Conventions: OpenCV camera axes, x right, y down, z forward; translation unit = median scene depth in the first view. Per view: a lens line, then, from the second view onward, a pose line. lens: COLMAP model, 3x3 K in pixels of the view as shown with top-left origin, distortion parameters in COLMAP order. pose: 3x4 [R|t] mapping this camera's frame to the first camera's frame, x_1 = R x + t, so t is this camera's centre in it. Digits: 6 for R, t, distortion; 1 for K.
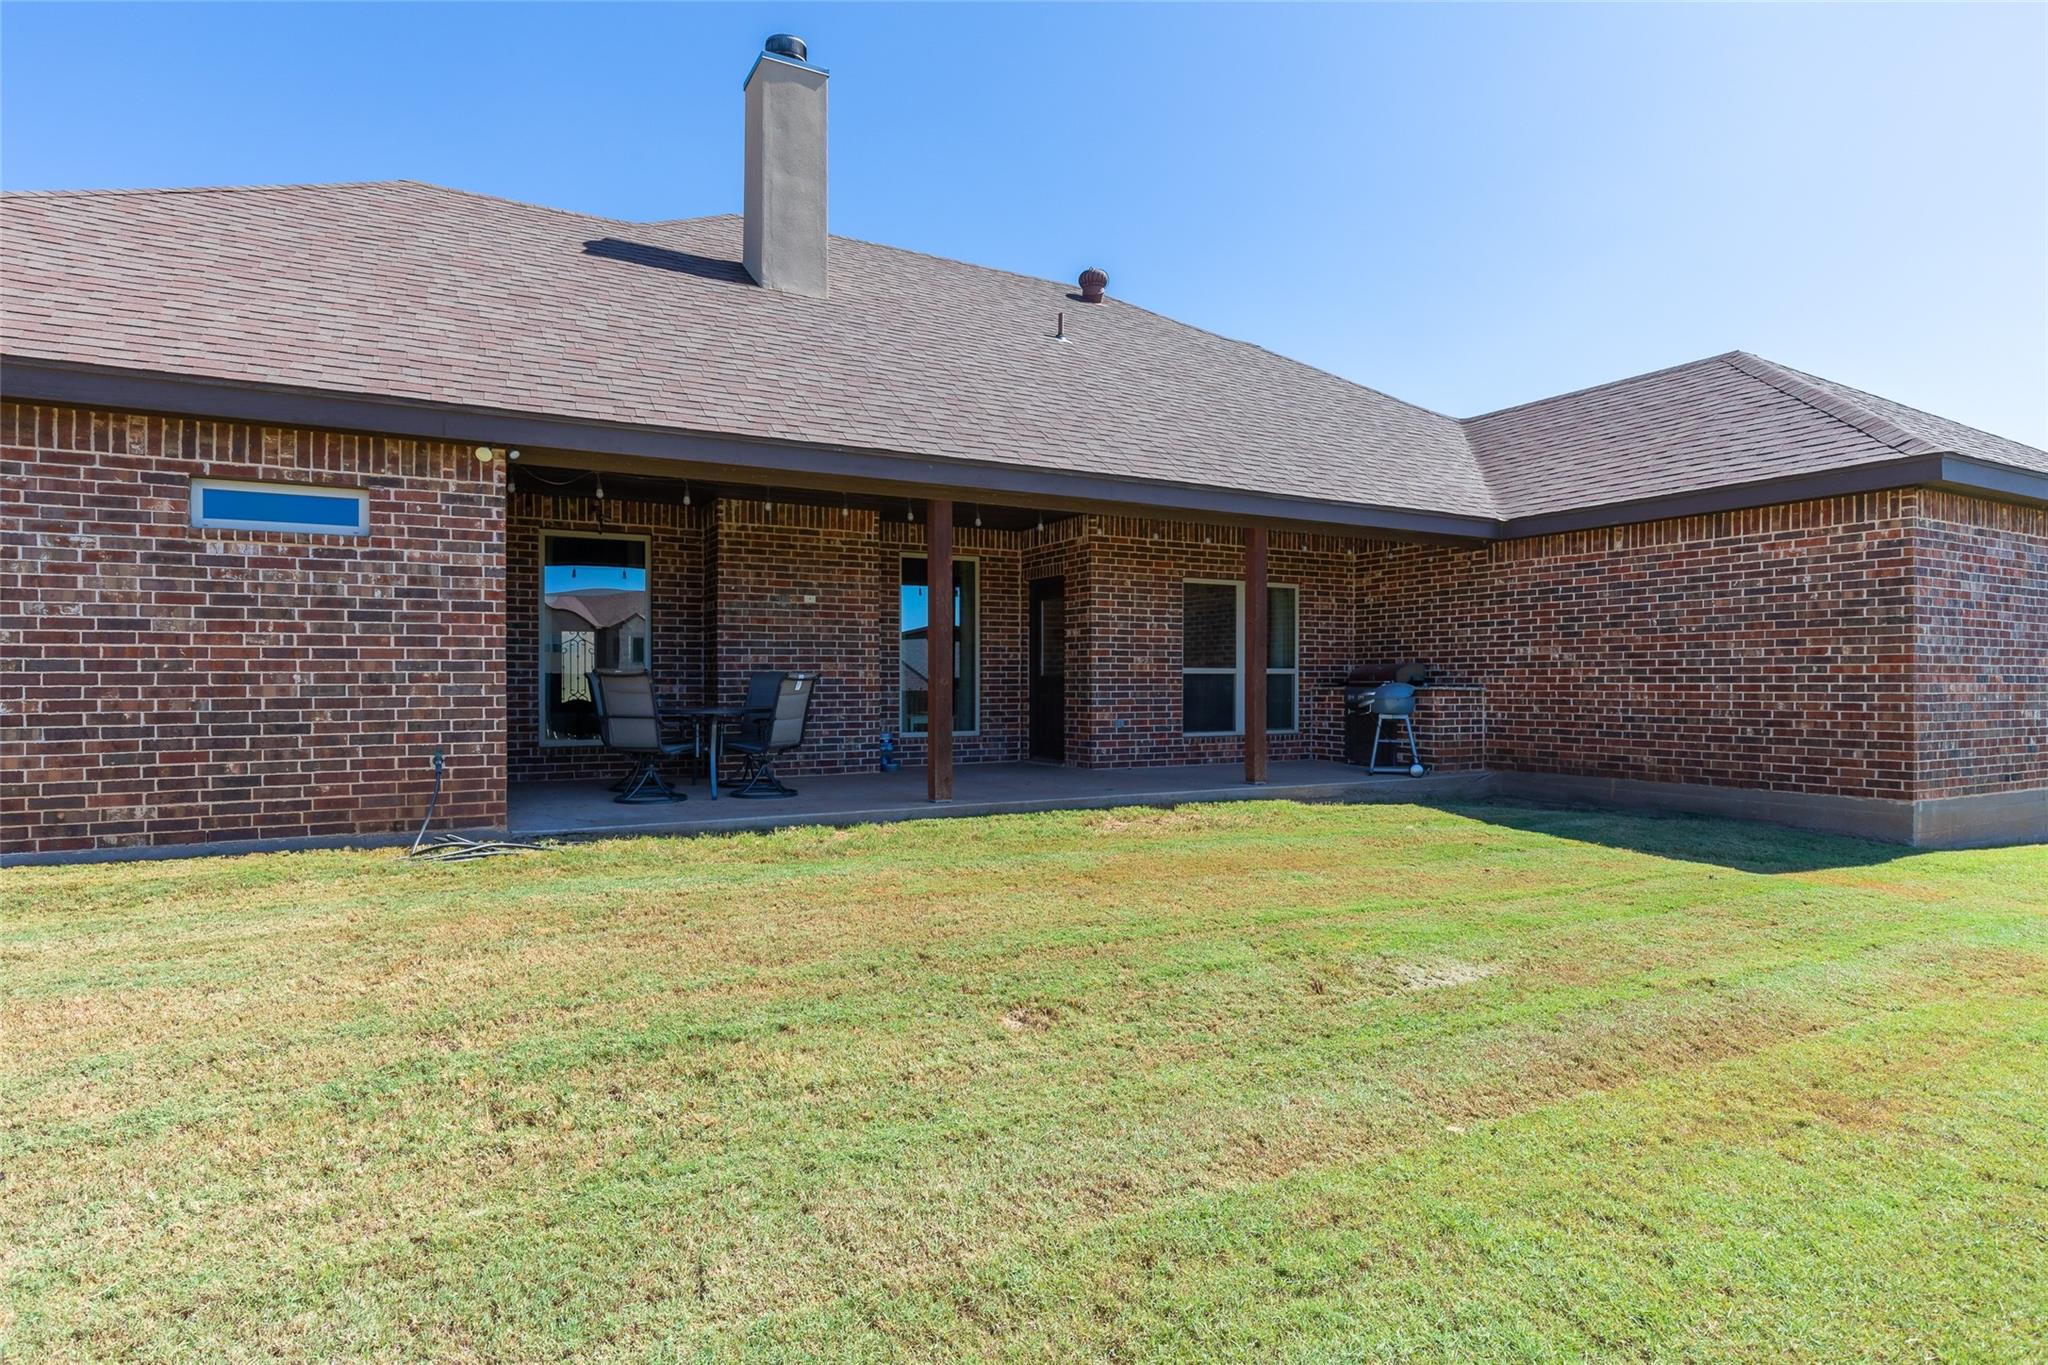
lens RADIAL K [[1087.4, 0, 1020.5], [0, 1087.4, 681.5], [0, 0, 1]] dist [-0.002892, 0.000046]
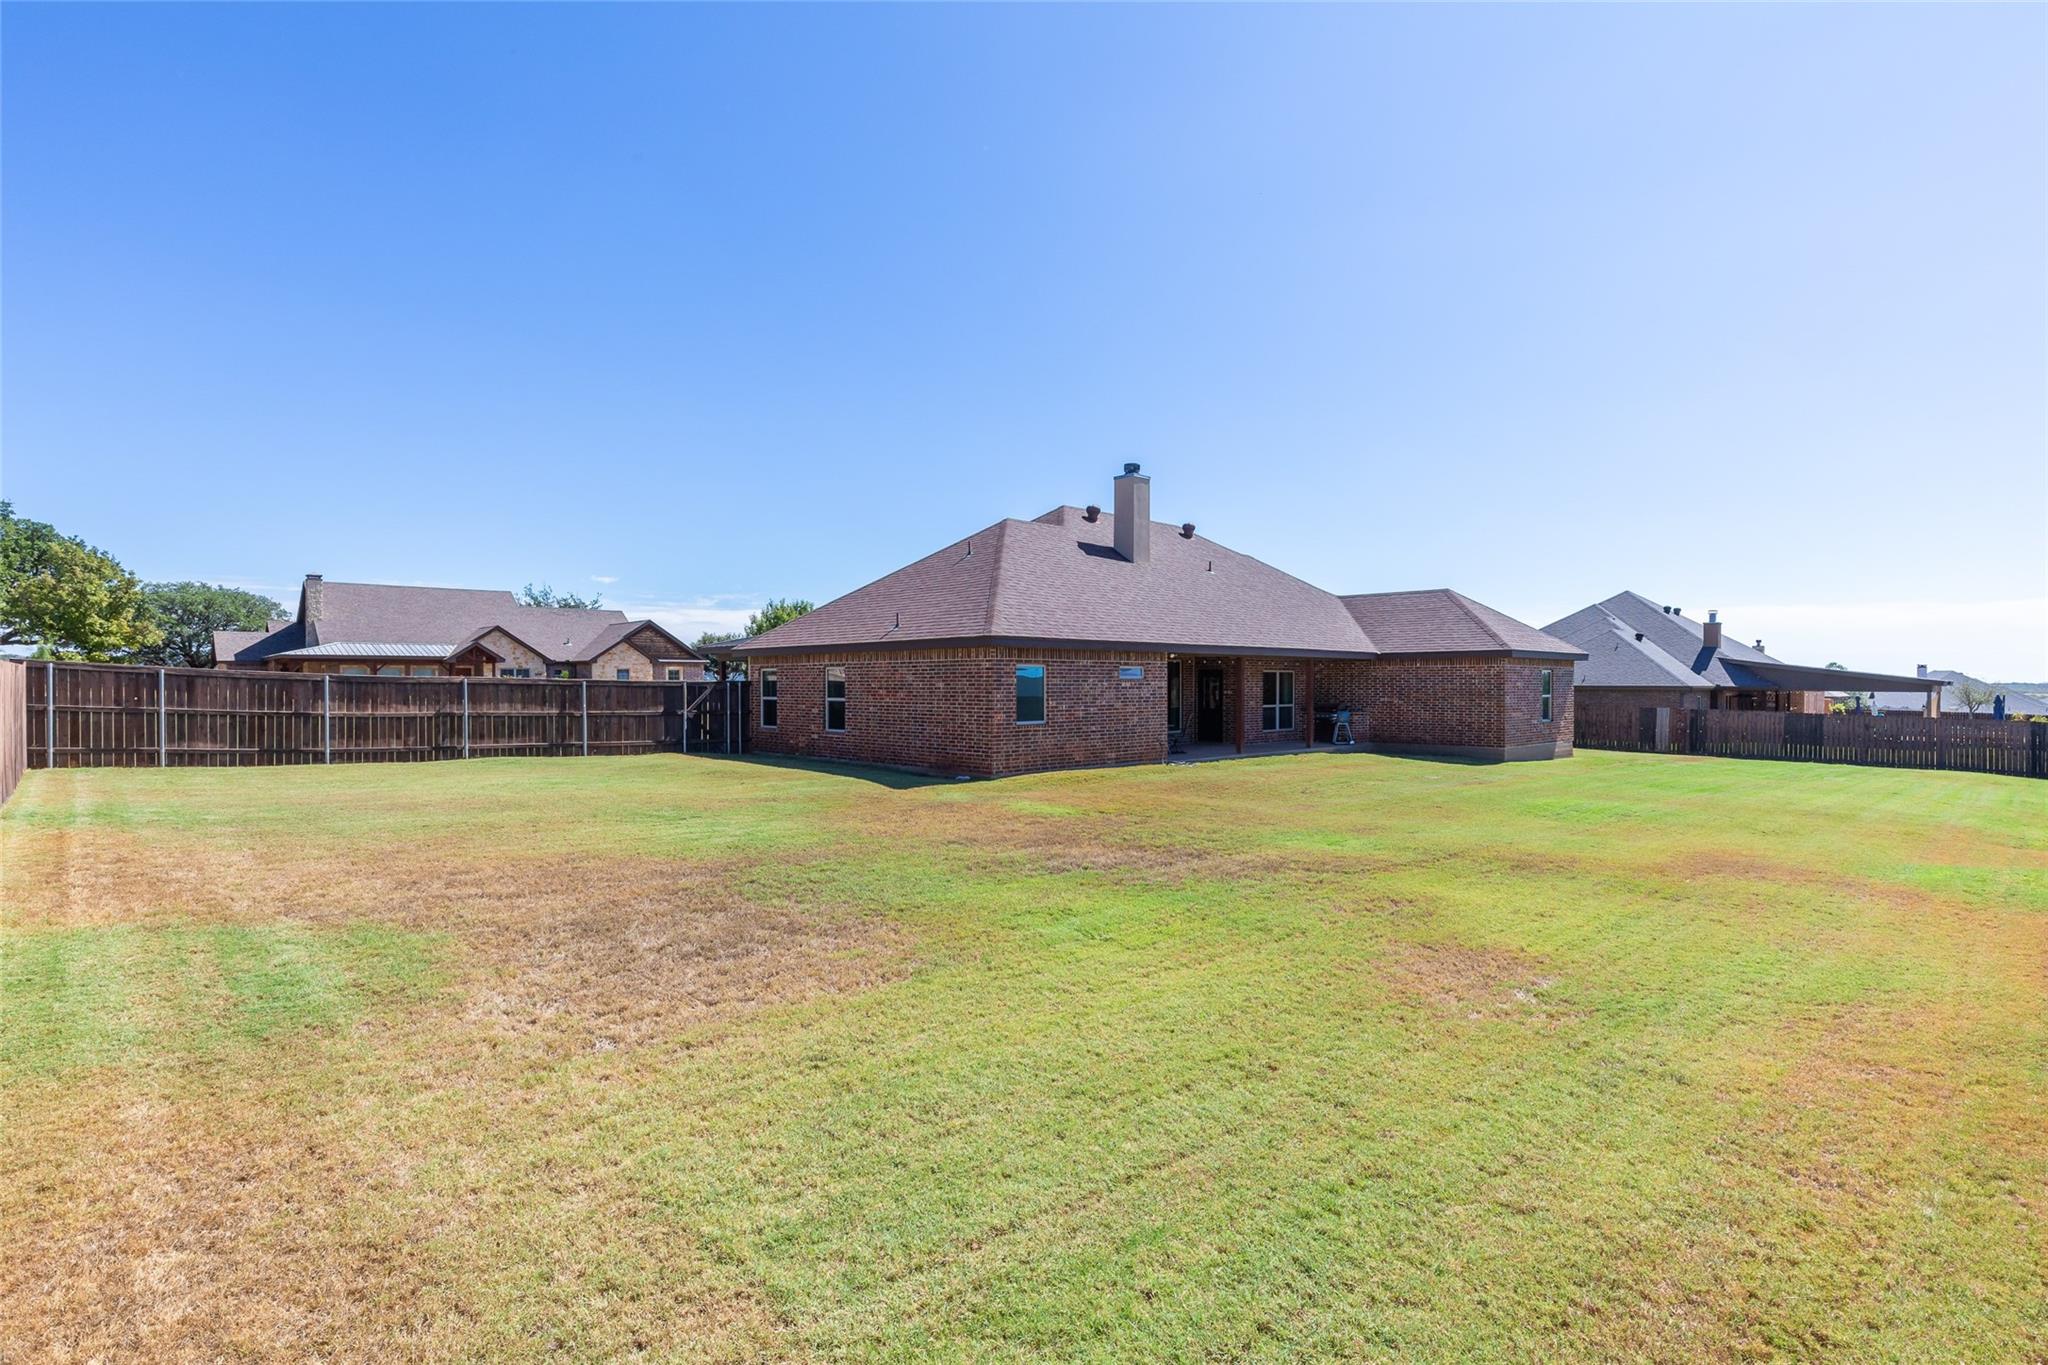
lens RADIAL K [[1007.1, 0, 1026.4], [0, 1007.1, 679.1], [0, 0, 1]] dist [-0.011411, -0.000349]
pose [[0.966533, 0.001120, 0.256541, -1.221134], [-0.000651, 0.999998, -0.001913, -0.084359], [-0.256542, 0.001682, 0.966532, -1.413084]]
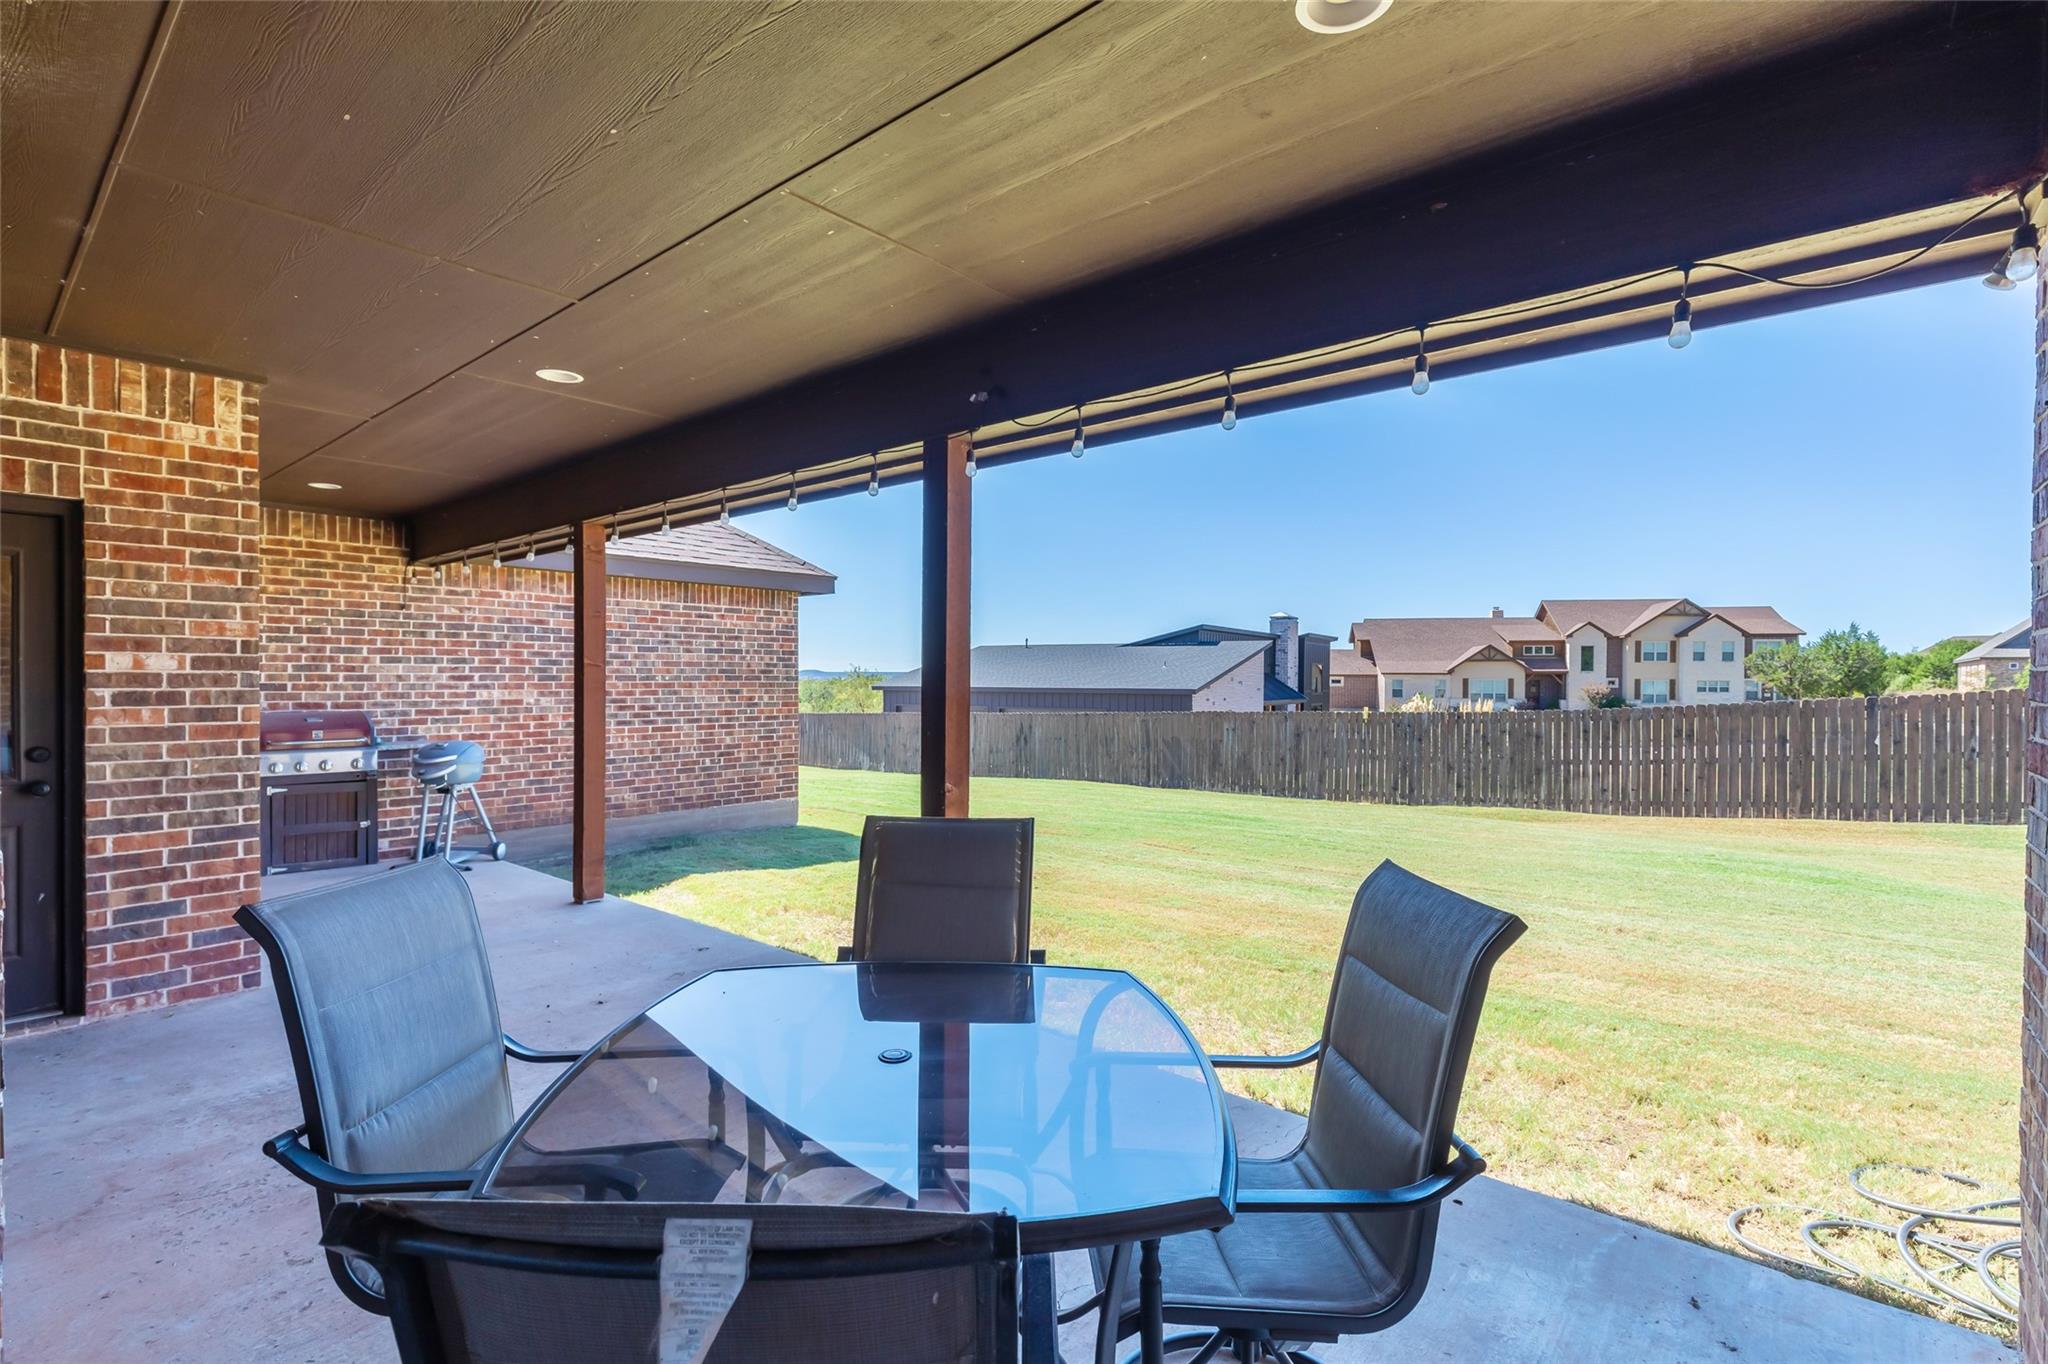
lens RADIAL K [[922.0, 0, 1030.7], [0, 922.0, 680.0], [0, 0, 1]] dist [0.009764, -0.001893]
pose [[-0.343583, -0.000699, 0.939122, -0.432250], [-0.004178, 0.999991, -0.000784, -0.046601], [-0.939113, -0.004193, -0.343583, 0.960746]]
